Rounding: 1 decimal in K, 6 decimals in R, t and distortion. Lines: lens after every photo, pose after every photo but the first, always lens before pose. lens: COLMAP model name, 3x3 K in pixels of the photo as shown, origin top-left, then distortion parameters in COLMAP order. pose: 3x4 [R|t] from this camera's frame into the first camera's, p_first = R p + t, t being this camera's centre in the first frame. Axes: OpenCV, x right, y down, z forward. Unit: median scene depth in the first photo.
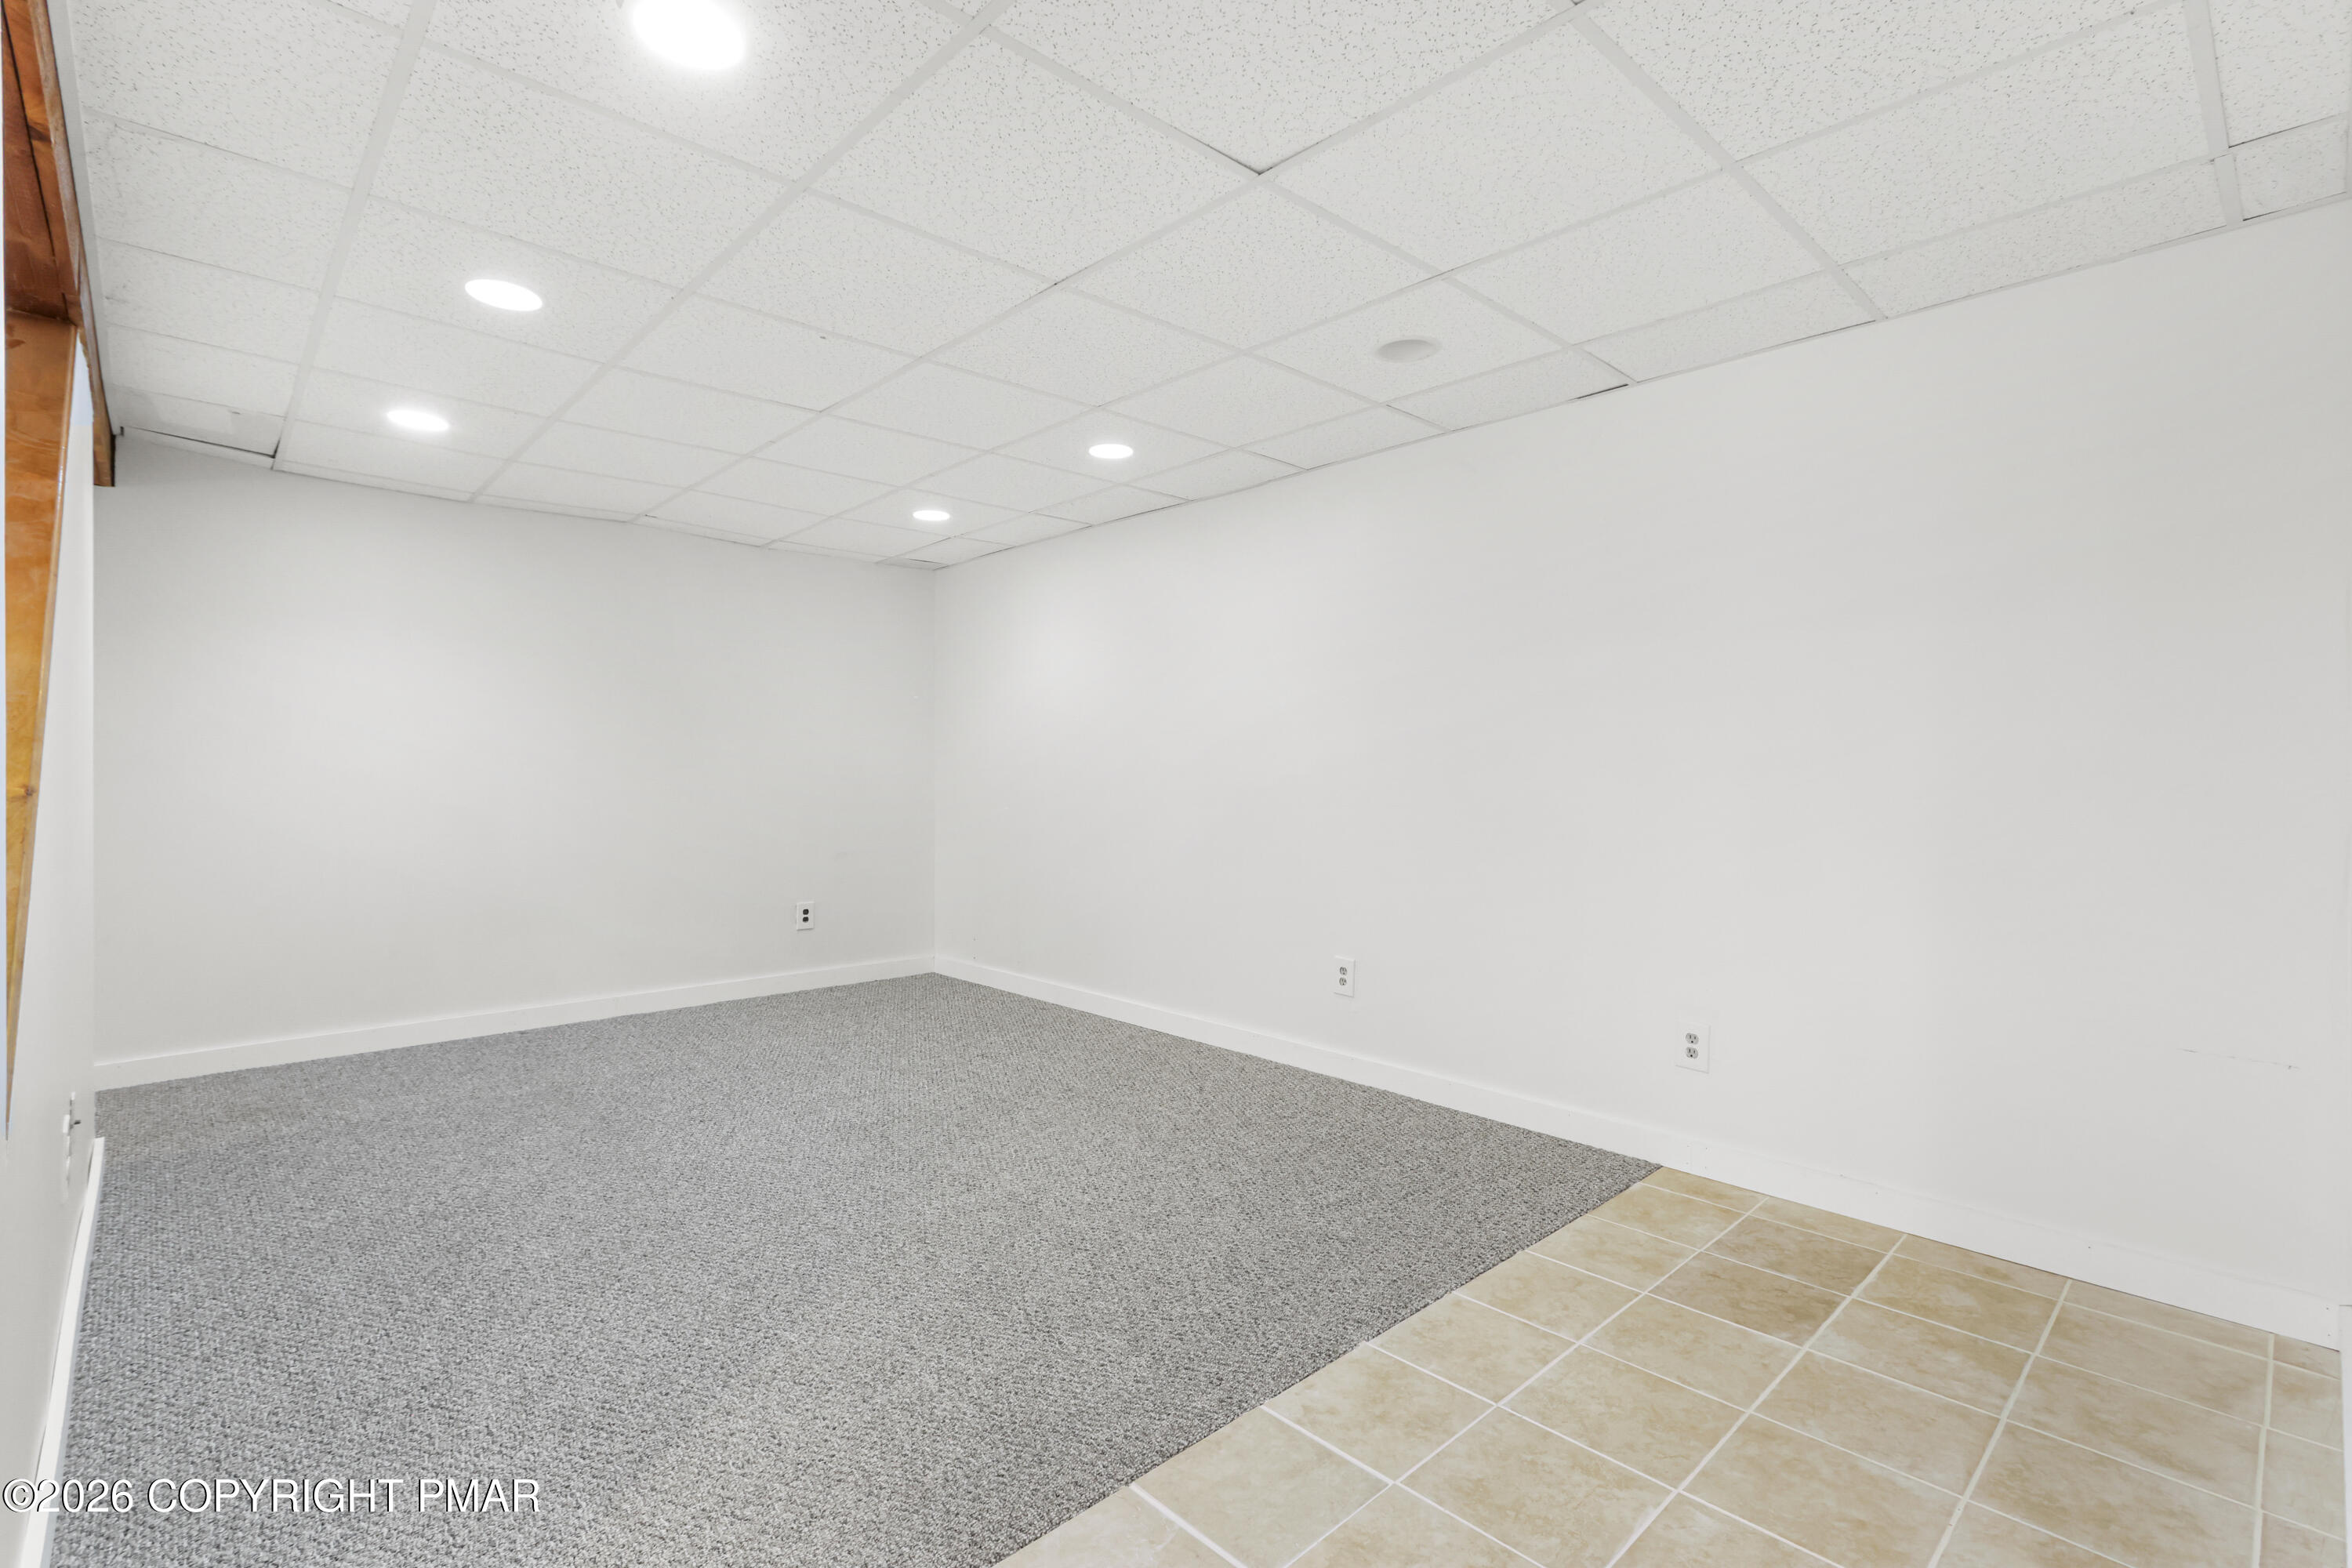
lens RADIAL K [[1079.7, 0, 1167.6], [0, 1079.7, 776.5], [0, 0, 1]] dist [0.000274, 0.000425]
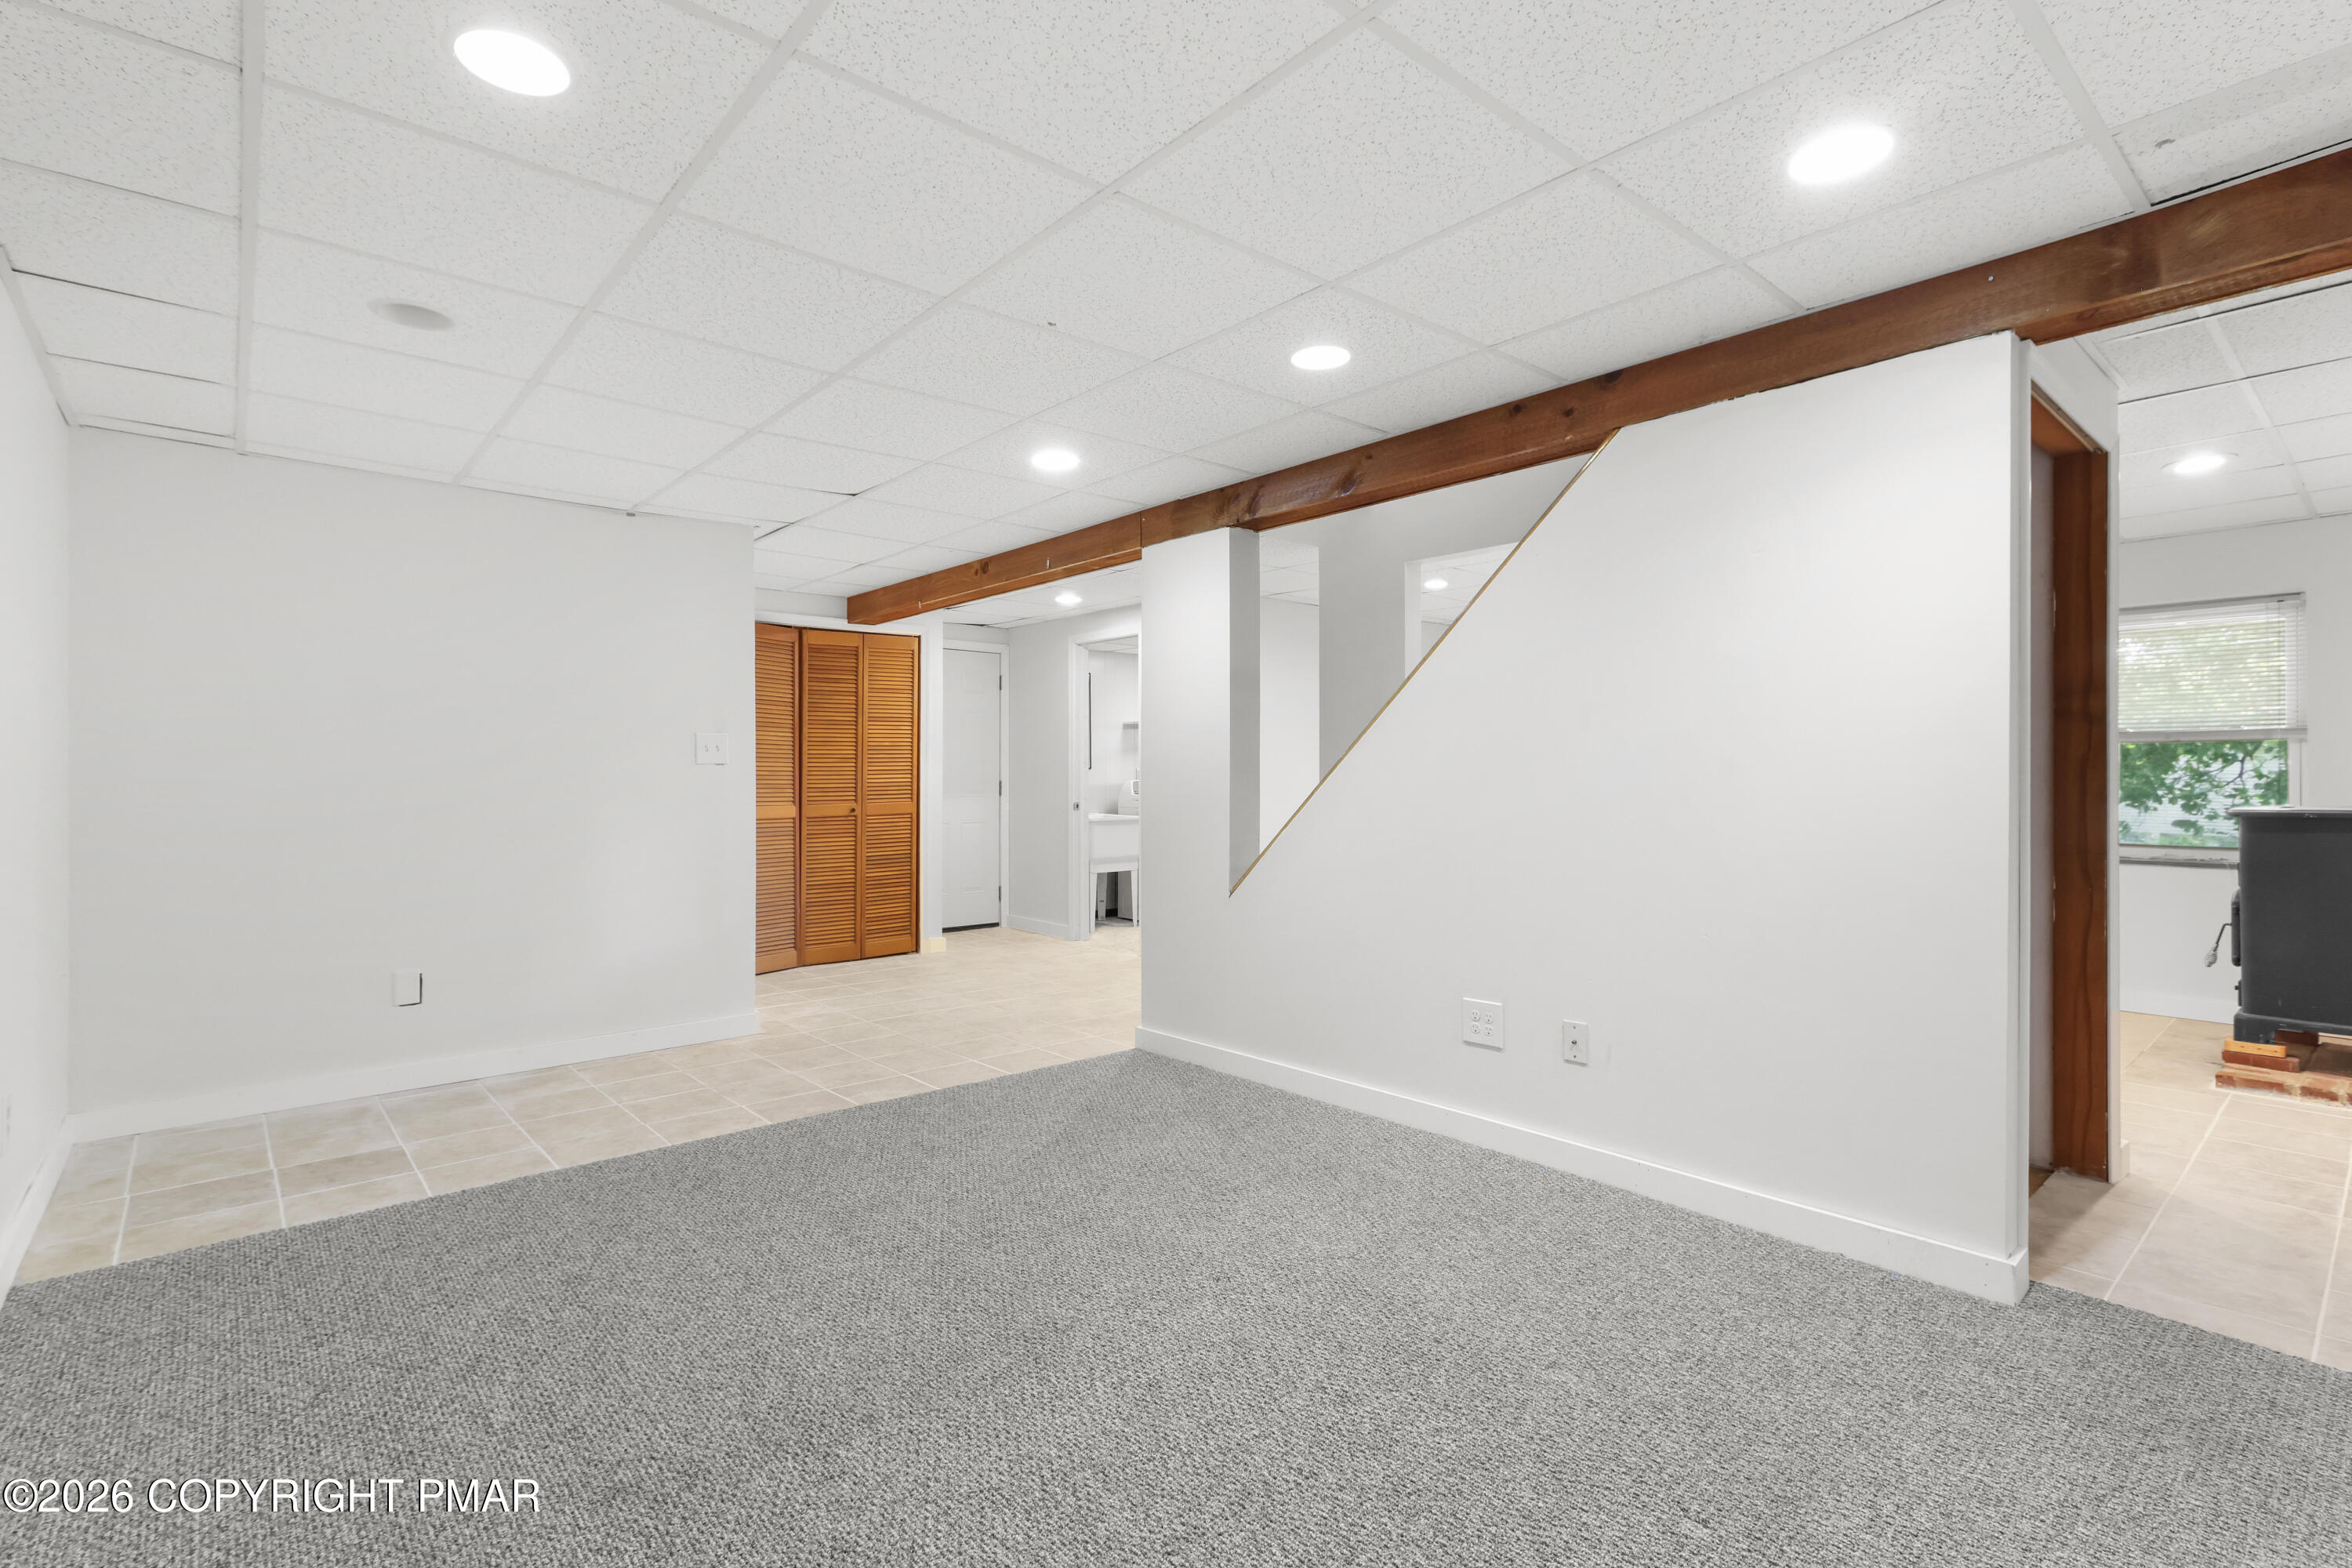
lens RADIAL K [[1079.7, 0, 1167.6], [0, 1079.7, 776.5], [0, 0, 1]] dist [0.000274, 0.000425]
pose [[-0.999140, -0.003925, 0.041279, -0.532886], [-0.003541, 0.999950, 0.009382, -0.030046], [-0.041314, 0.009228, -0.999104, 2.245018]]
